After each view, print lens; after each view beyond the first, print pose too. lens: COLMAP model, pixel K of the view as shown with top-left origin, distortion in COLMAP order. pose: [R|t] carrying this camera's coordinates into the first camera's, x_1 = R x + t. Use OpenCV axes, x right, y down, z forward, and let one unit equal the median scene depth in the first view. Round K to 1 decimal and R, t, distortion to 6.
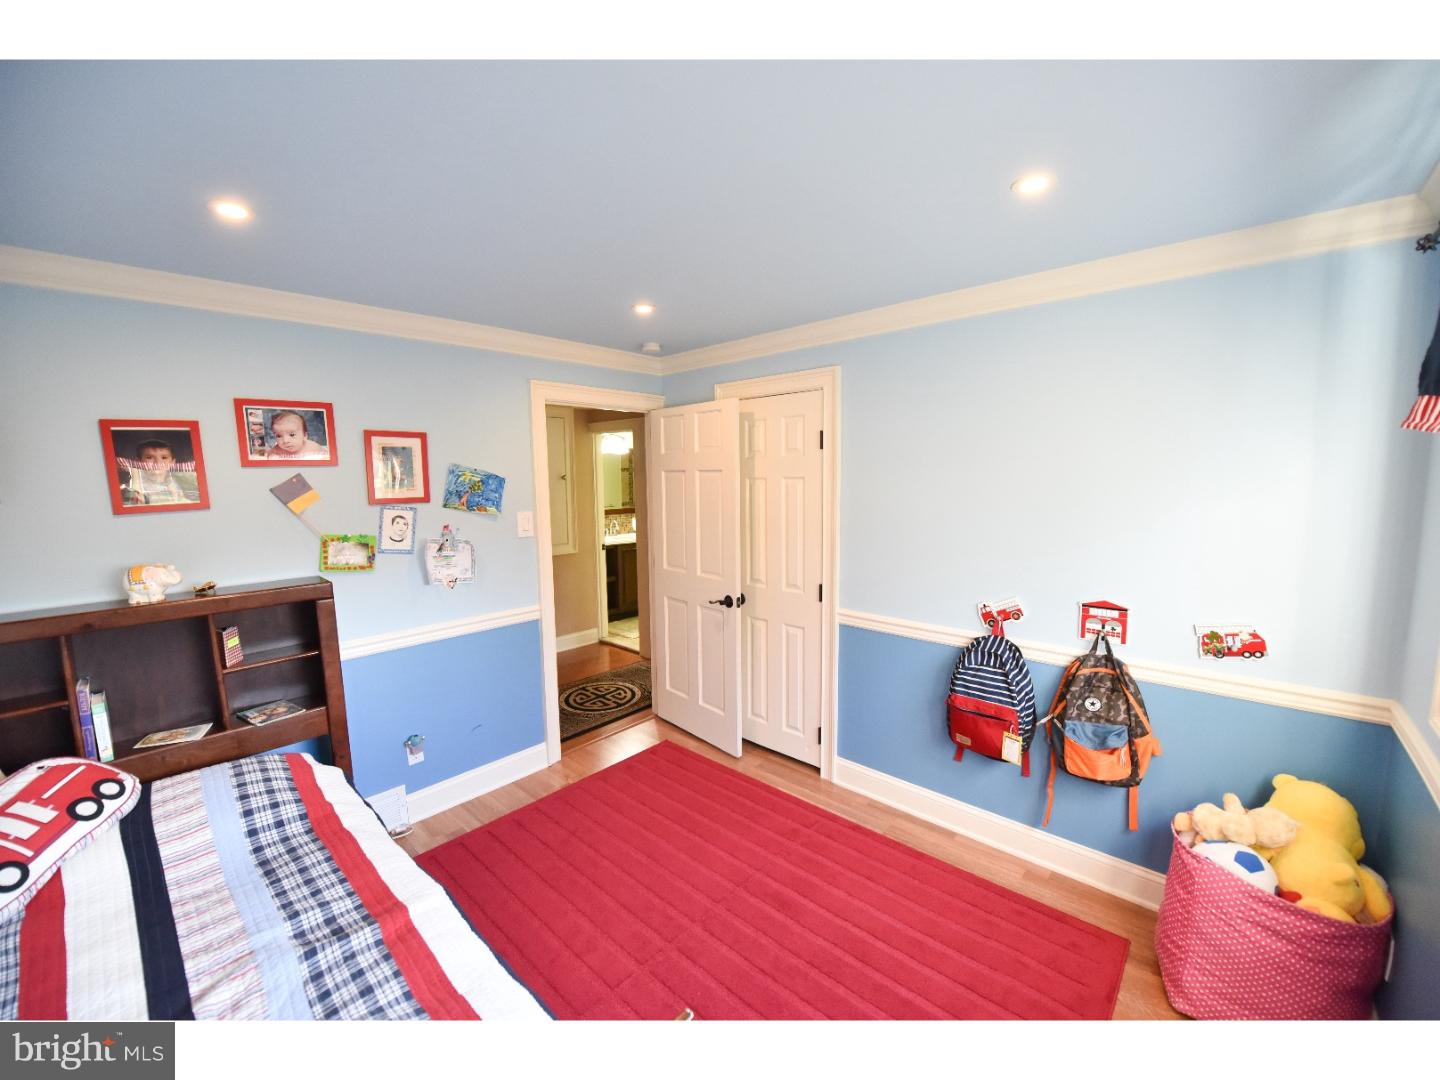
lens RADIAL K [[571.2, 0, 720.0], [0, 571.2, 540.0], [0, 0, 1]] dist [-0.016016, -0.003149]
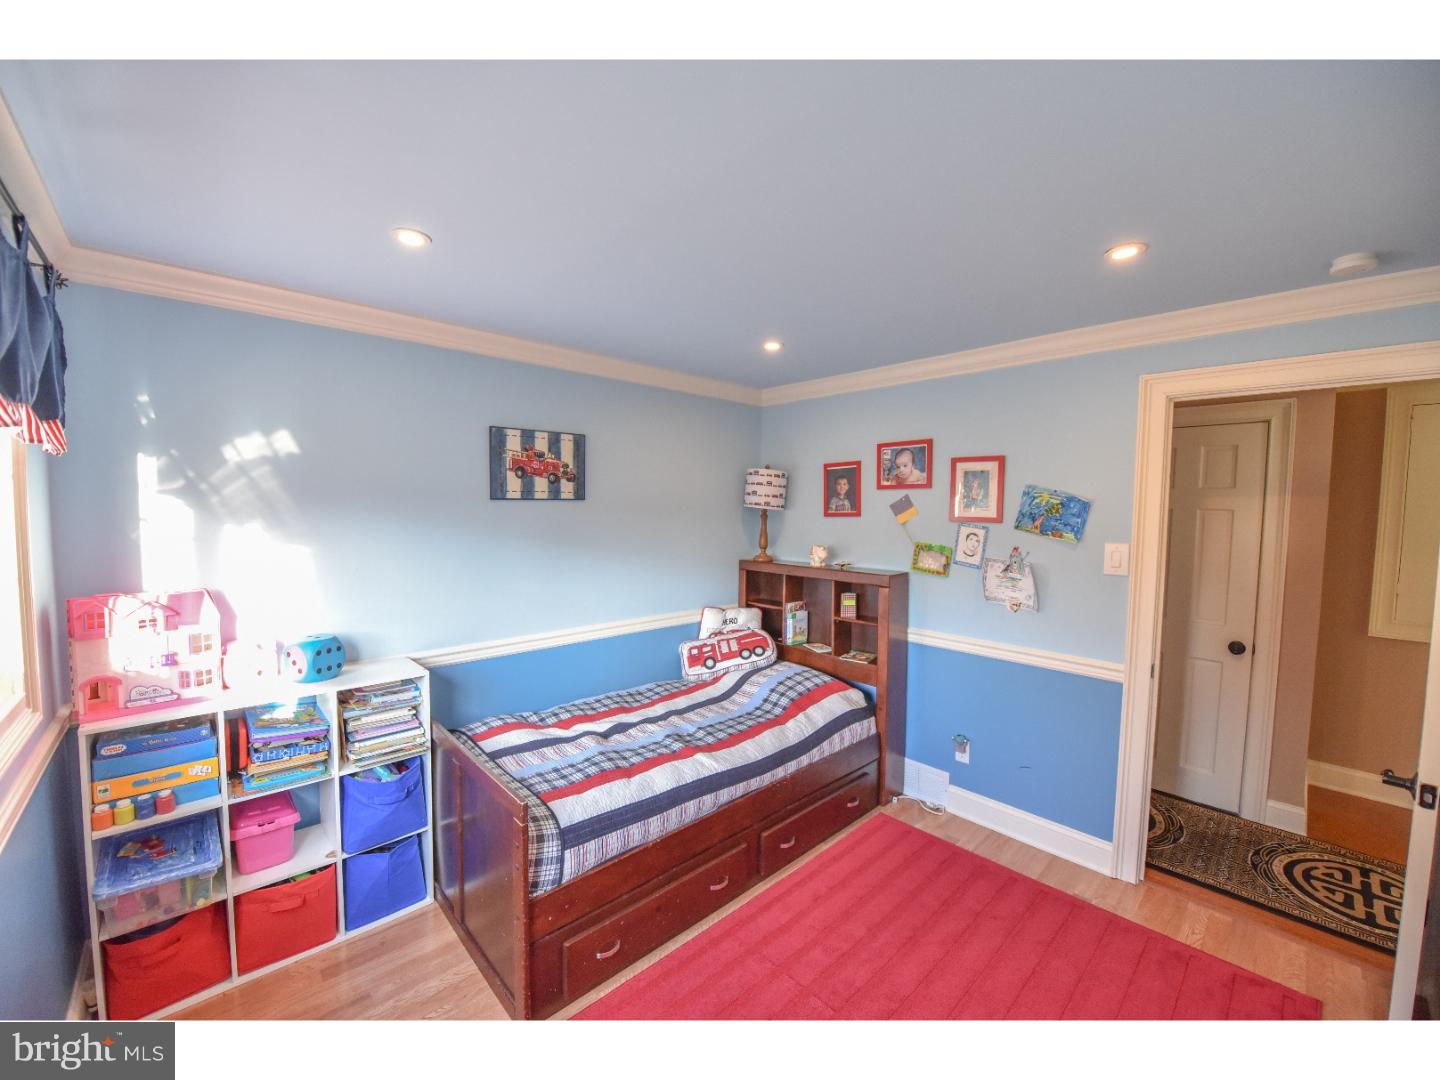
lens RADIAL K [[571.2, 0, 720.0], [0, 571.2, 540.0], [0, 0, 1]] dist [-0.016016, -0.003149]
pose [[-0.068845, 0.072873, -0.994962, 0.564800], [-0.124987, 0.988841, 0.081073, -0.056985], [0.989767, 0.129939, -0.058969, 0.576812]]
